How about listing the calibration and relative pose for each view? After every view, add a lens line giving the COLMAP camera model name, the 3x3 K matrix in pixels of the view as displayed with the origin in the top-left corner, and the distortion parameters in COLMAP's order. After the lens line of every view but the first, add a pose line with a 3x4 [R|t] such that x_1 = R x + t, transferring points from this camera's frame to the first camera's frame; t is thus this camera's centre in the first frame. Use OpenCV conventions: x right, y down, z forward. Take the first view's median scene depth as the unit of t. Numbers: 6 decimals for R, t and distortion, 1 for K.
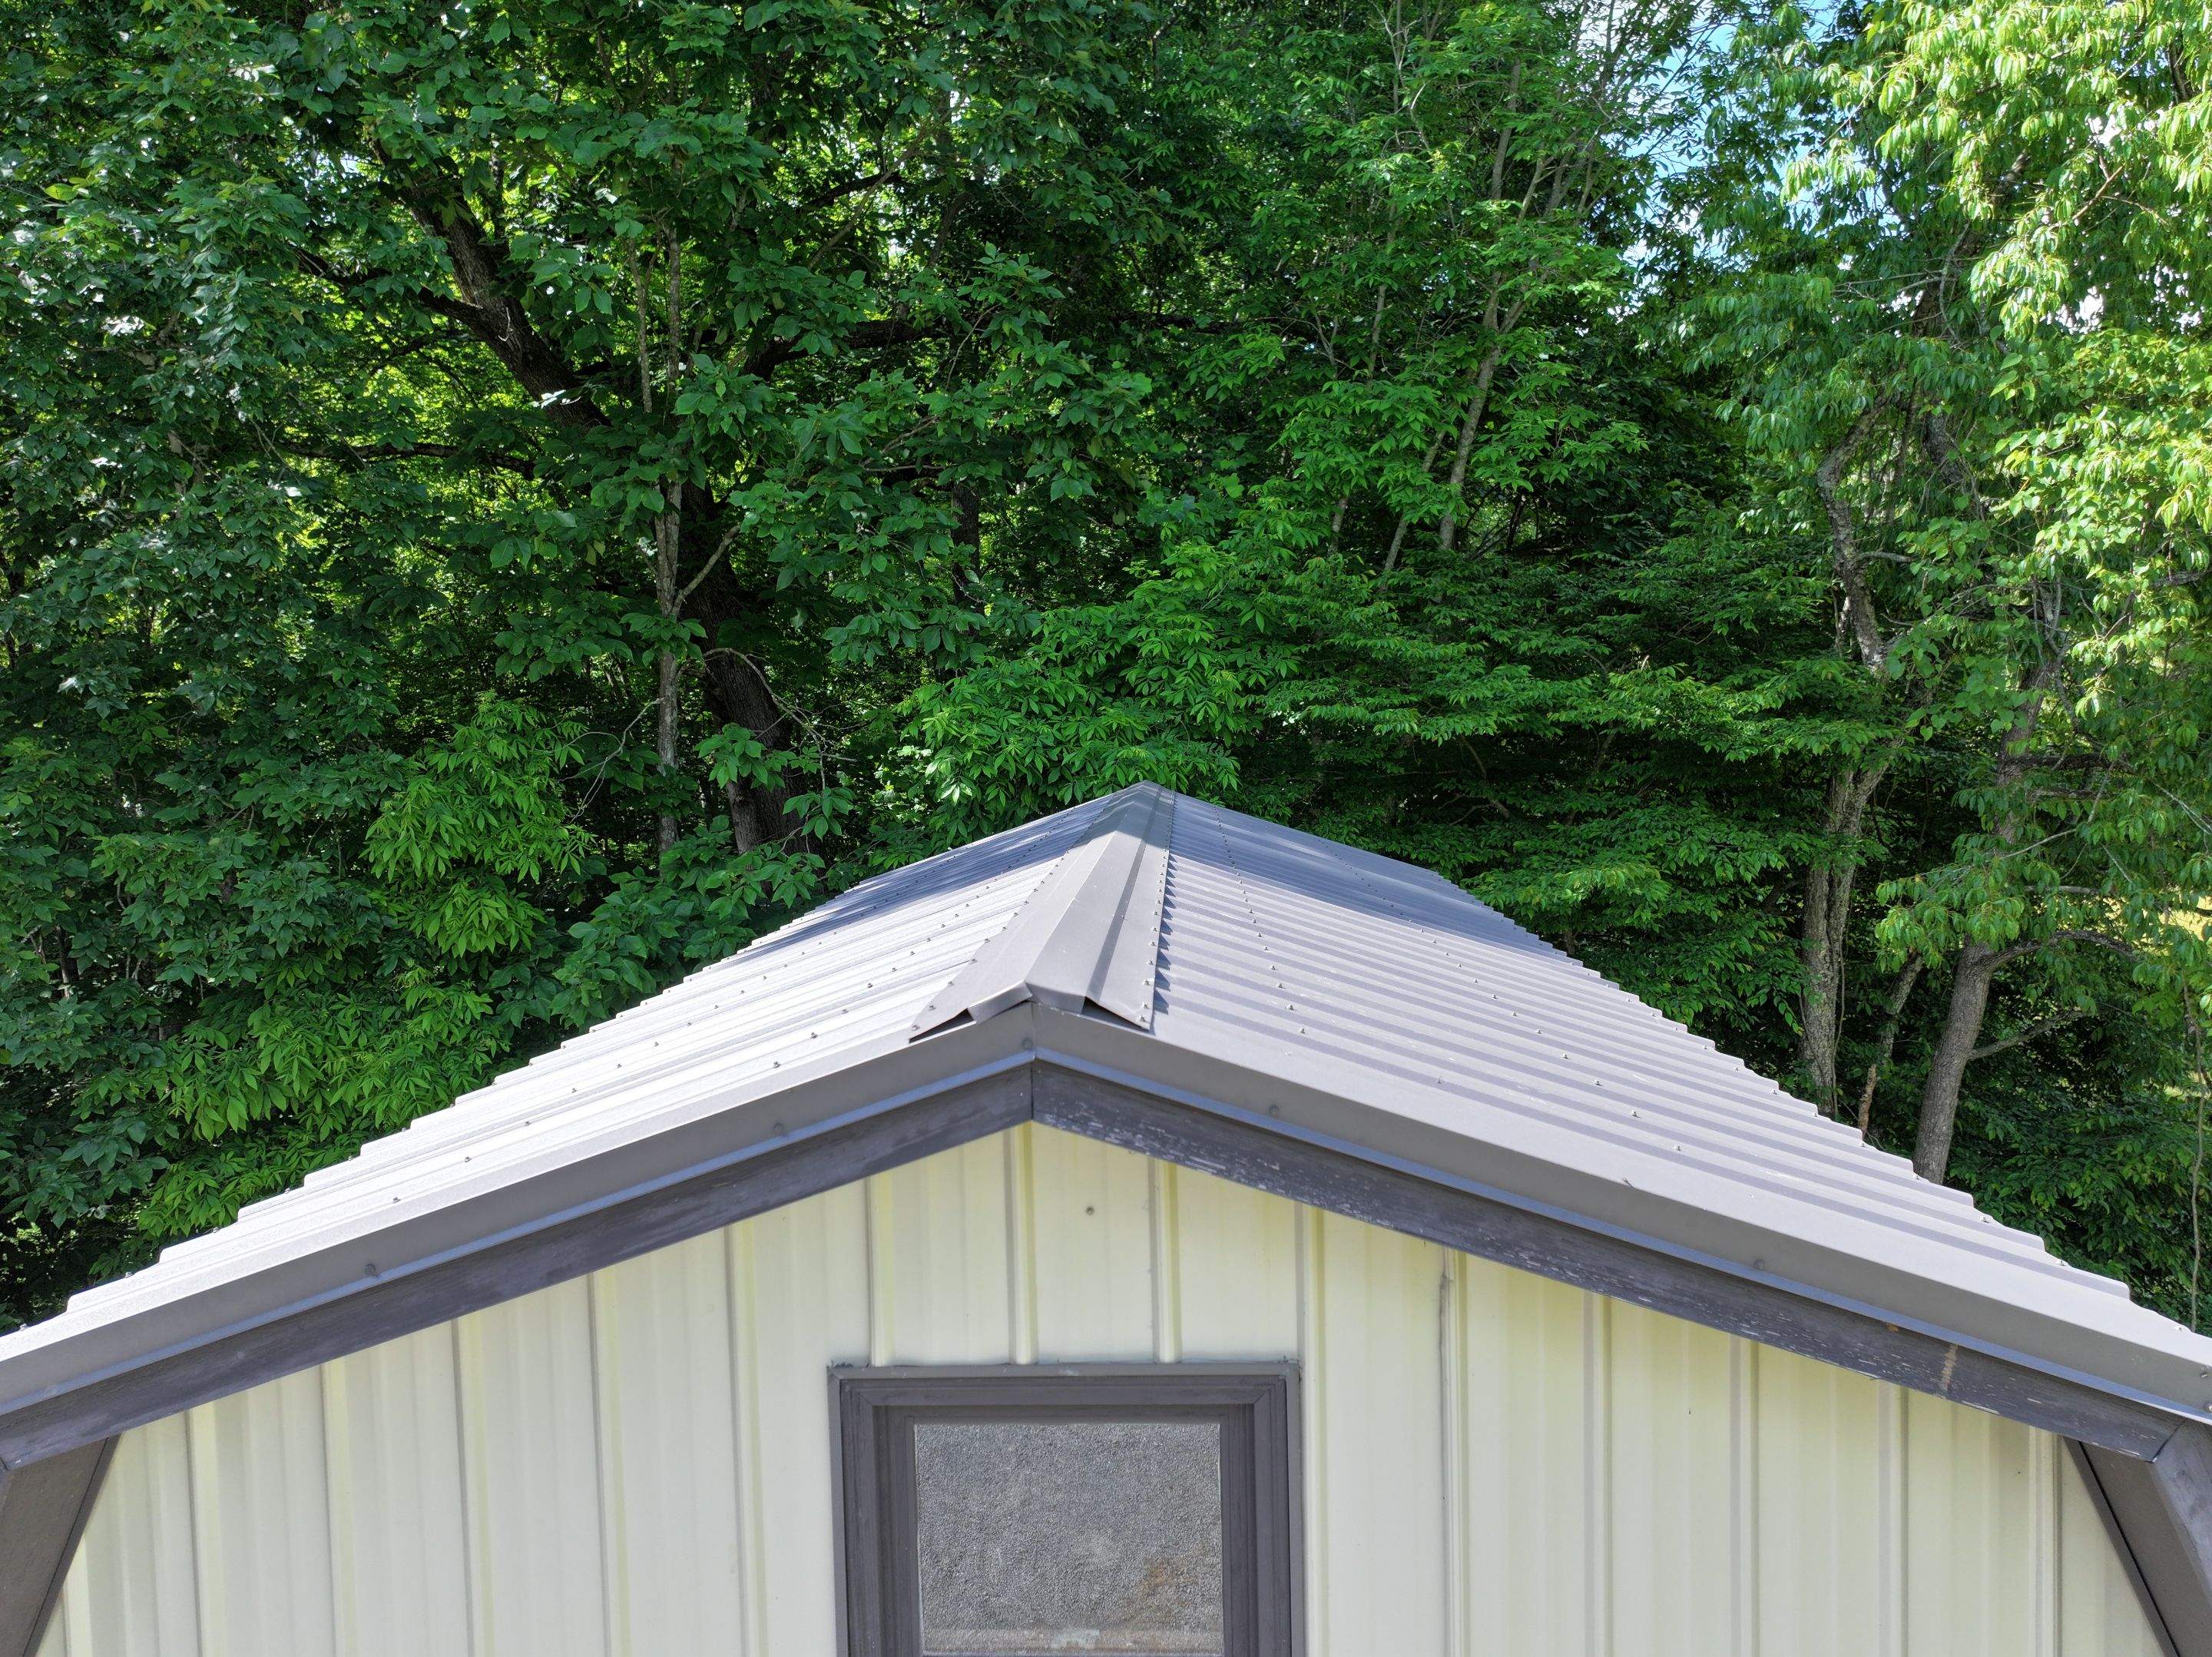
lens RADIAL K [[1555.5, 0, 1096.3], [0, 1555.5, 827.0], [0, 0, 1]] dist [-0.010910, 0.024688]
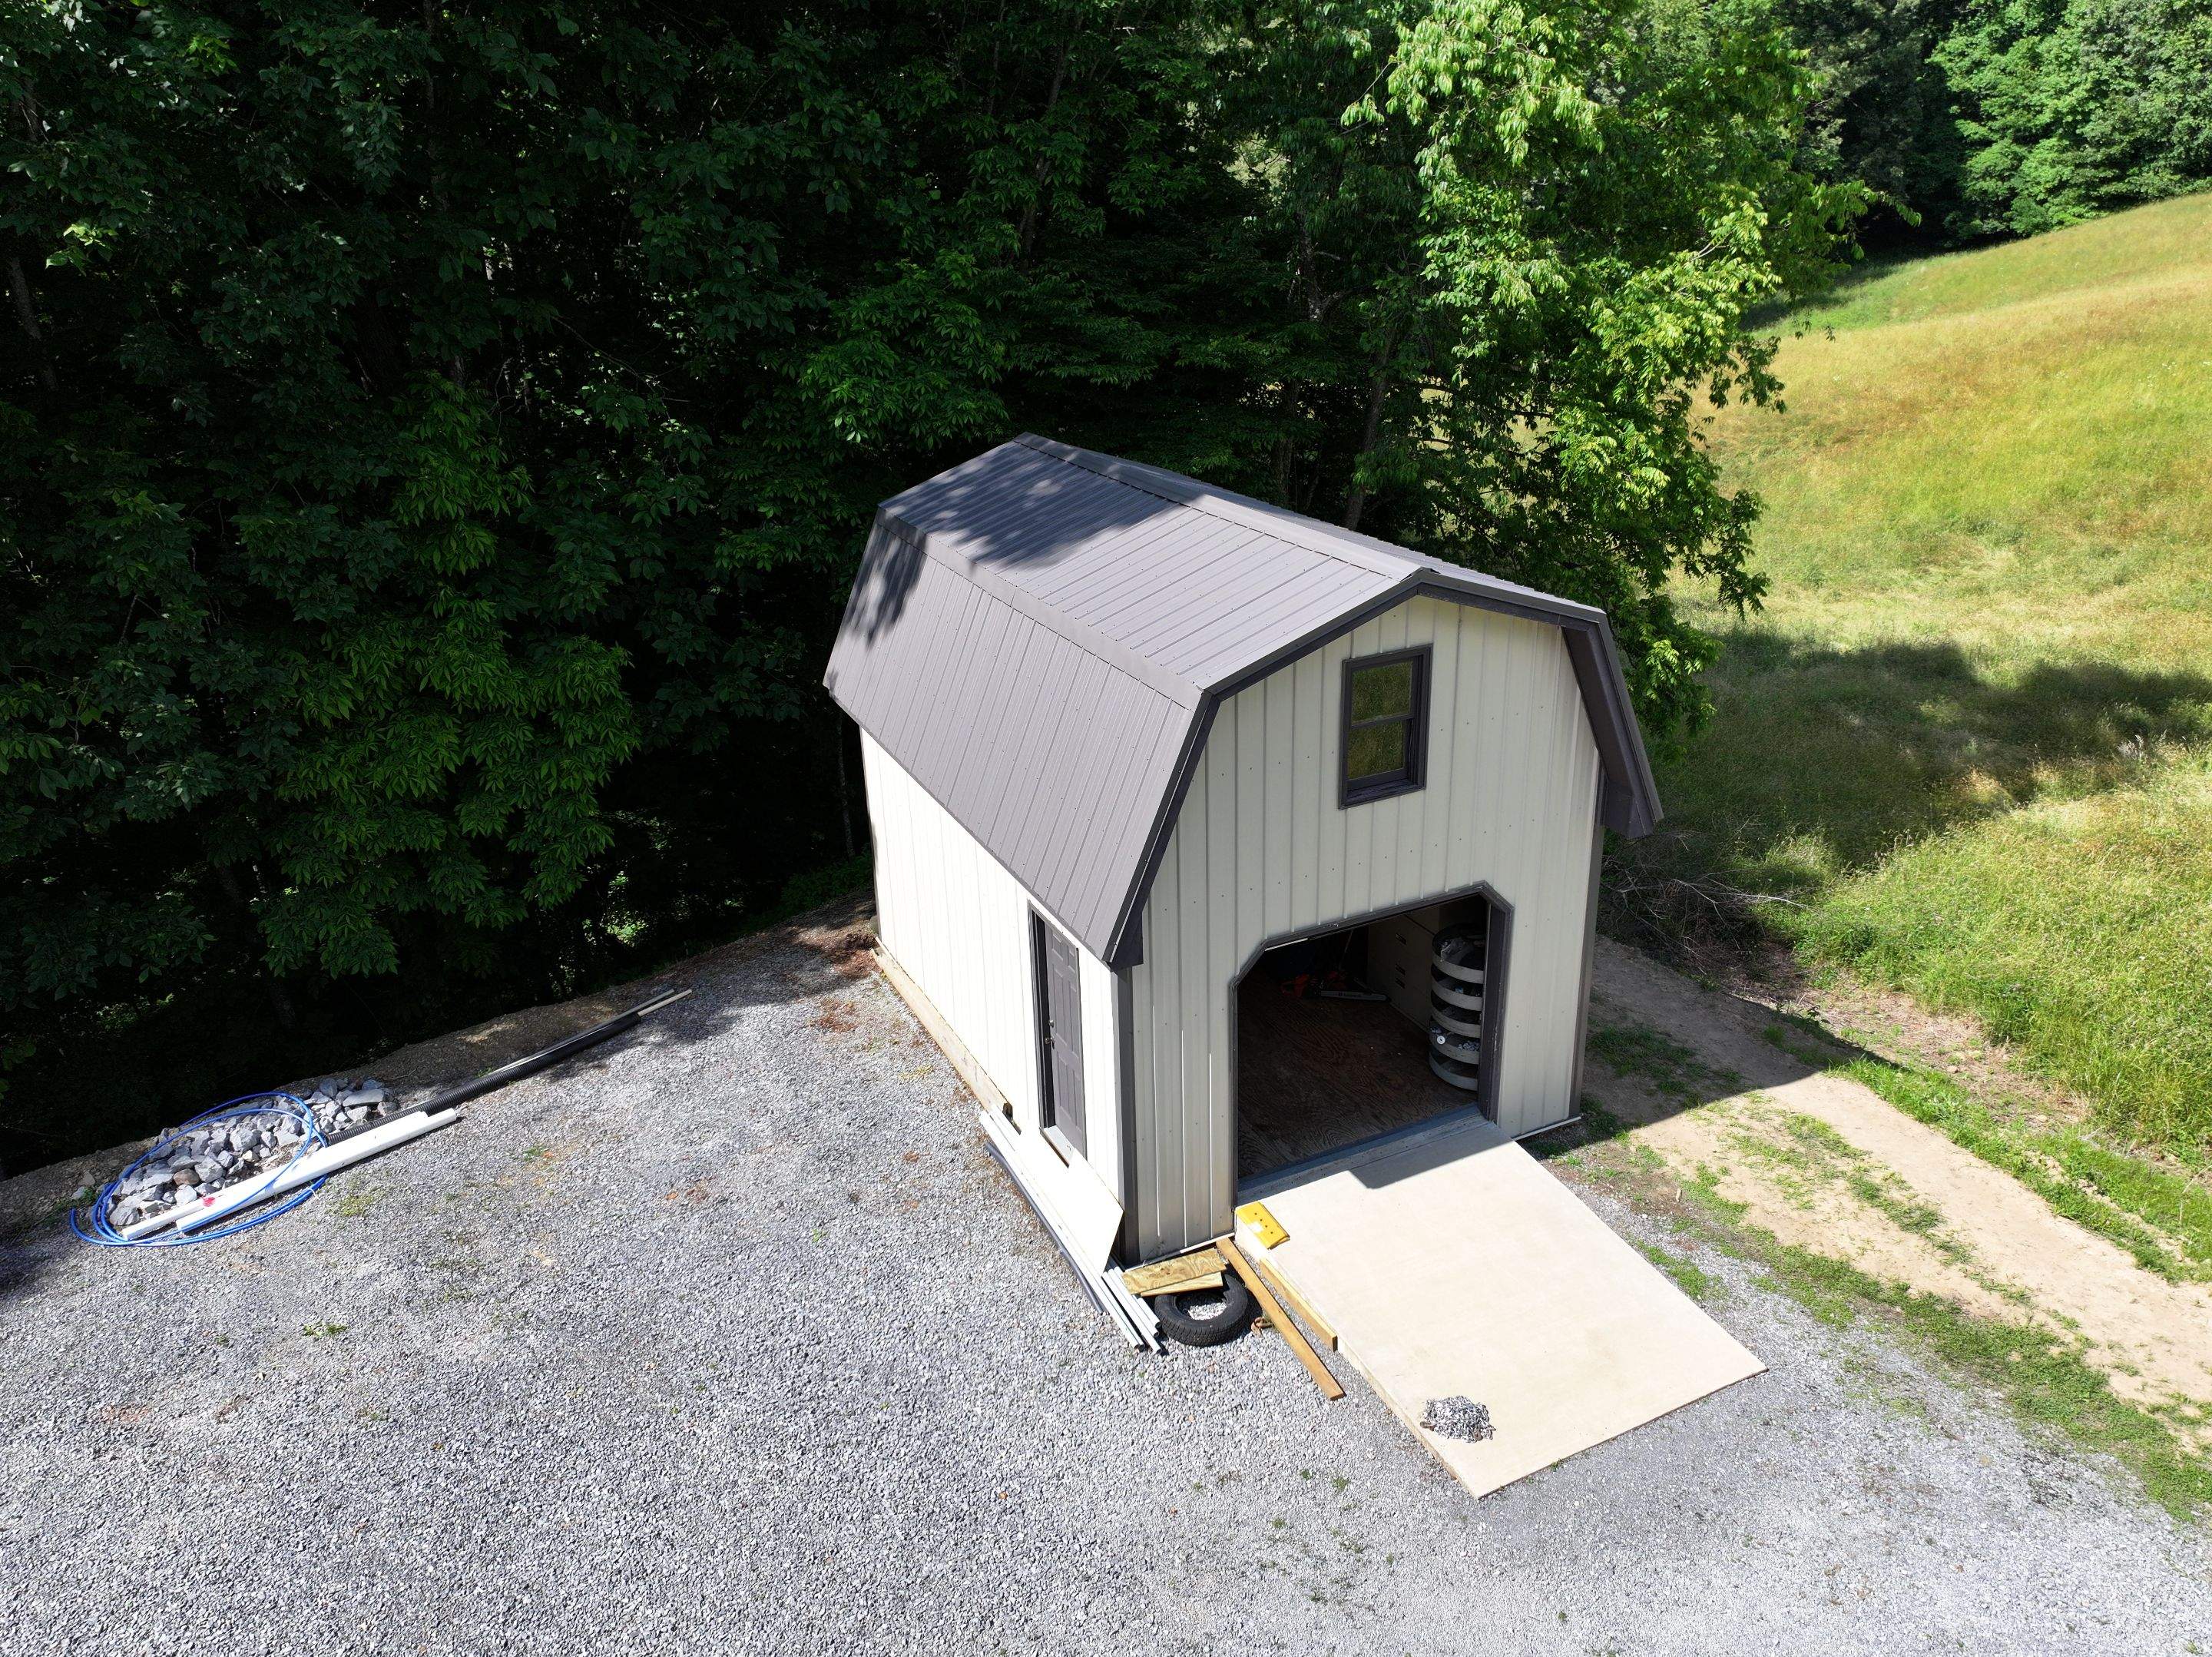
lens RADIAL K [[1555.5, 0, 1094.7], [0, 1555.5, 833.2], [0, 0, 1]] dist [-0.010910, 0.024688]
pose [[0.882249, -0.192189, 0.429767, -0.581704], [0.043549, 0.942281, 0.331980, -0.143234], [-0.468764, -0.274173, 0.839696, -0.518761]]
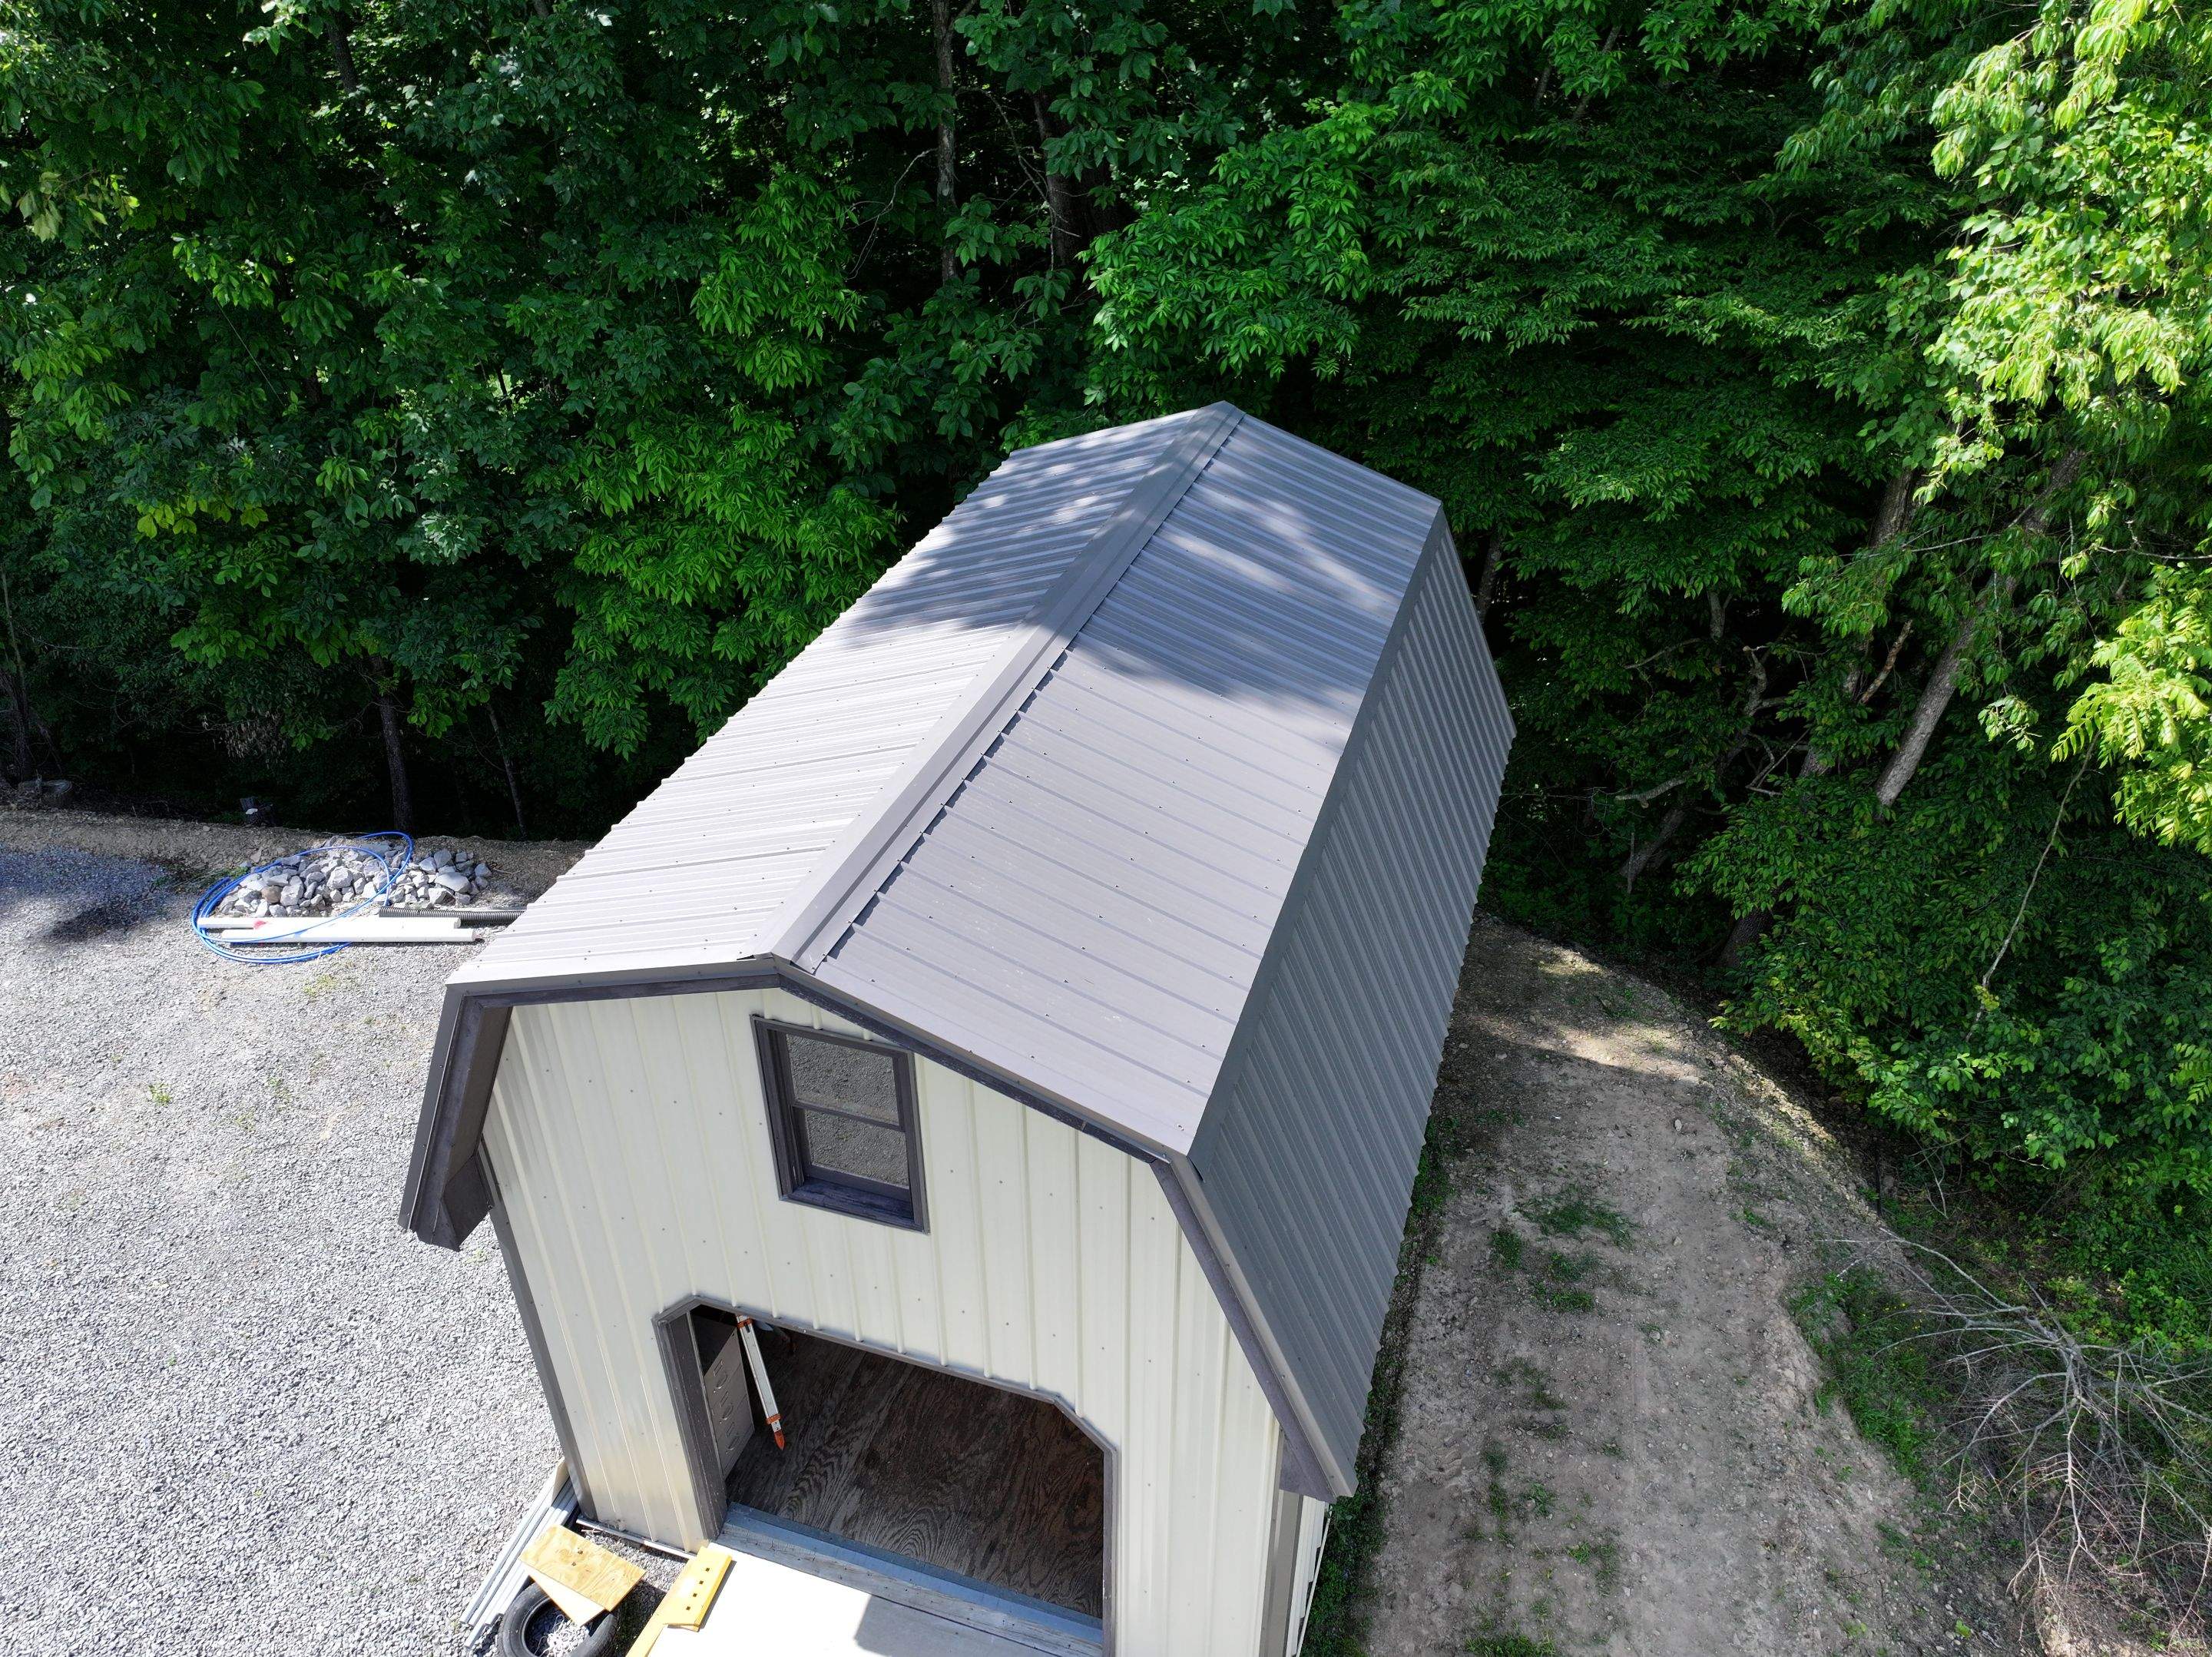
lens RADIAL K [[1555.5, 0, 1099.5], [0, 1555.5, 824.0], [0, 0, 1]] dist [-0.010910, 0.024688]
pose [[0.964120, 0.161718, -0.210523, 0.198023], [-0.035612, 0.864649, 0.501112, -0.279744], [0.263068, -0.475635, 0.839384, -0.198449]]
